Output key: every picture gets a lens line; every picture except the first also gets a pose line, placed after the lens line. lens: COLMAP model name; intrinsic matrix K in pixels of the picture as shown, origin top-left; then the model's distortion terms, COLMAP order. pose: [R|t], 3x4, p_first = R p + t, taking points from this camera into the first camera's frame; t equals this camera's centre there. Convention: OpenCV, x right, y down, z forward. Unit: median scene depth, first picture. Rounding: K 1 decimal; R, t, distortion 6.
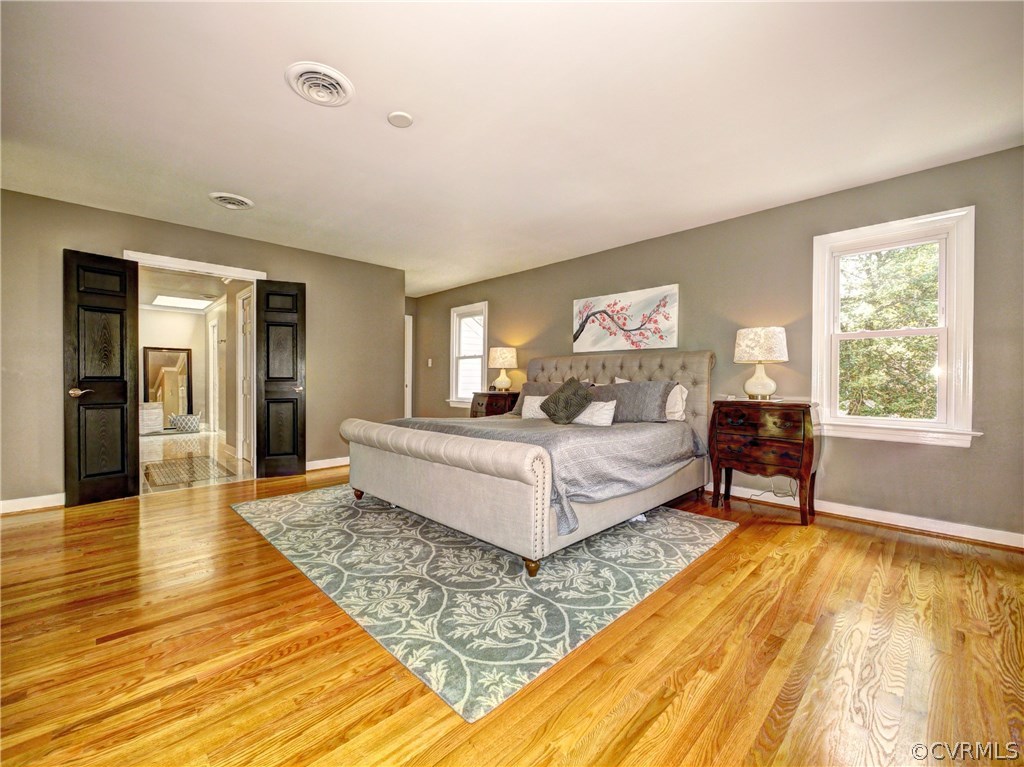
lens RADIAL K [[424.1, 0, 510.8], [0, 424.1, 383.3], [0, 0, 1]] dist [-0.004458, -0.000421]
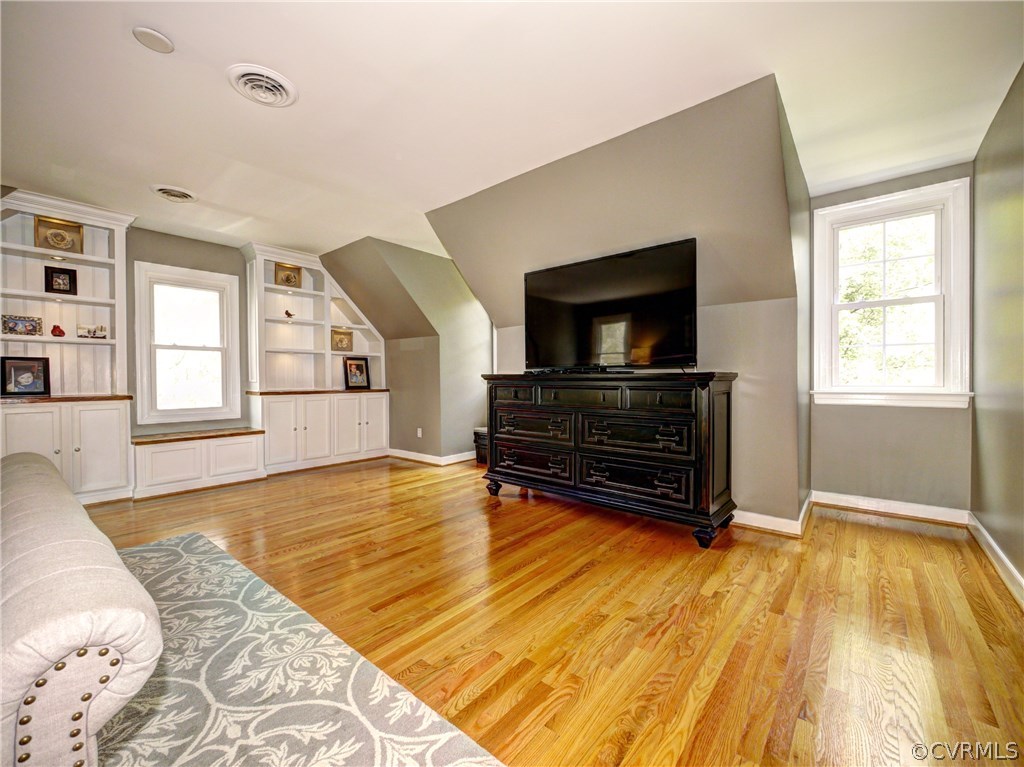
lens RADIAL K [[424.1, 0, 510.8], [0, 424.1, 383.3], [0, 0, 1]] dist [-0.004458, -0.000421]
pose [[-0.994997, 0.000990, -0.099896, -0.651991], [-0.000842, 0.999832, 0.018299, -0.014851], [0.099898, 0.018291, -0.994830, 1.450335]]
